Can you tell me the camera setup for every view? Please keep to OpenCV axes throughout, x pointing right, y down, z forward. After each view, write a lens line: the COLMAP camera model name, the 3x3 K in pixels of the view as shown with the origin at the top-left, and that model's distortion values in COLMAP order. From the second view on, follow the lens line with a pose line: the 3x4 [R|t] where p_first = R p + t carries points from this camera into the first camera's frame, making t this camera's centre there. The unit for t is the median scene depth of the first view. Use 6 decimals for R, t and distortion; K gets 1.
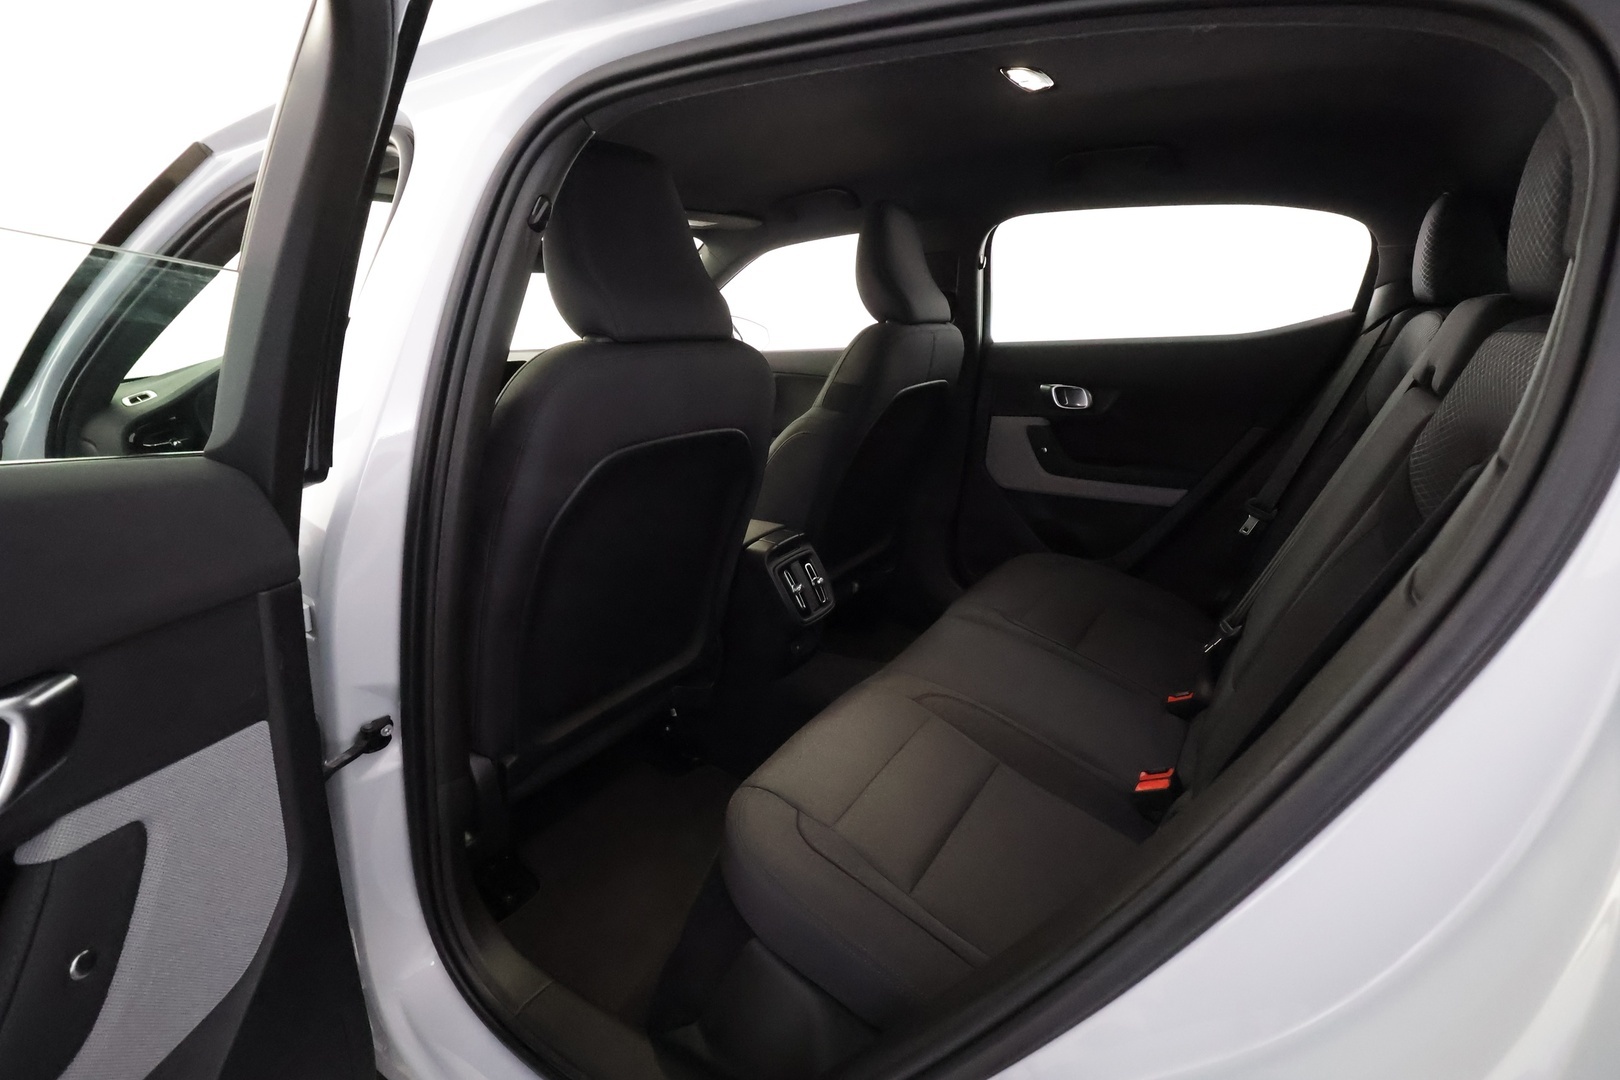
lens RADIAL K [[695.1, 0, 840.1], [0, 695.1, 536.6], [0, 0, 1]] dist [0.001049, -0.000070]
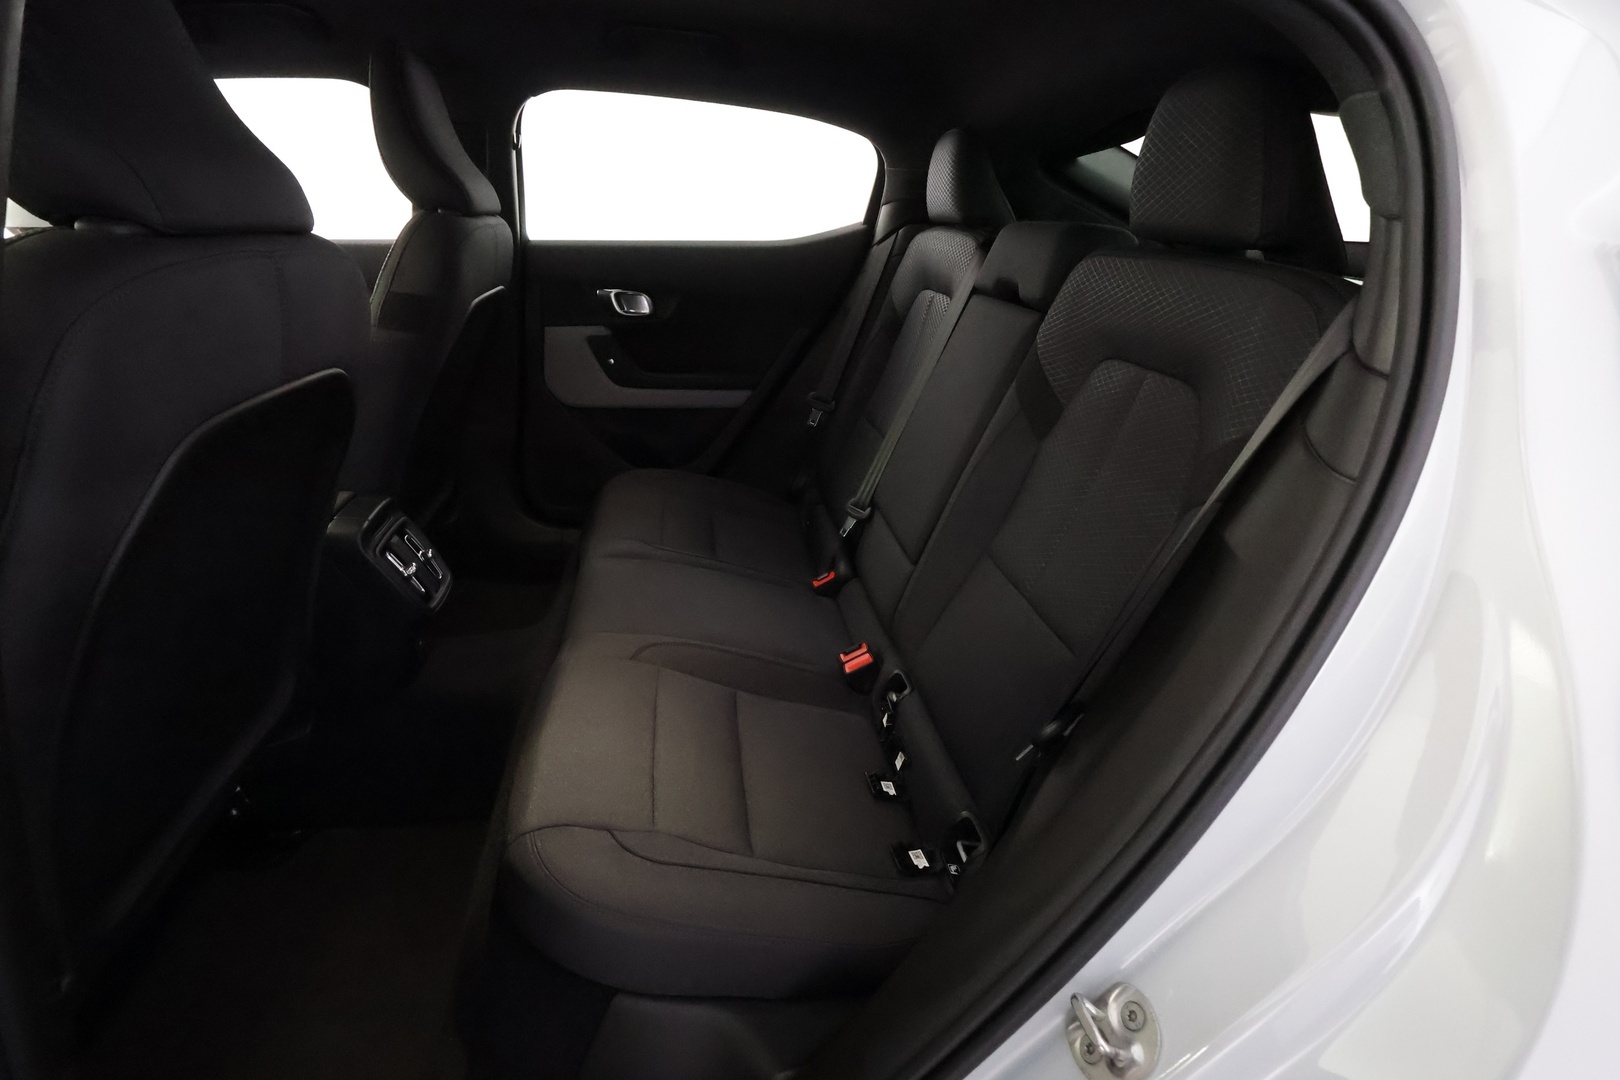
lens RADIAL K [[695.1, 0, 840.1], [0, 695.1, 536.6], [0, 0, 1]] dist [0.001049, -0.000070]
pose [[0.774866, -0.218313, 0.593230, -0.112000], [0.138572, 0.974306, 0.177552, -0.025923], [-0.616750, -0.055374, 0.785209, 0.081822]]
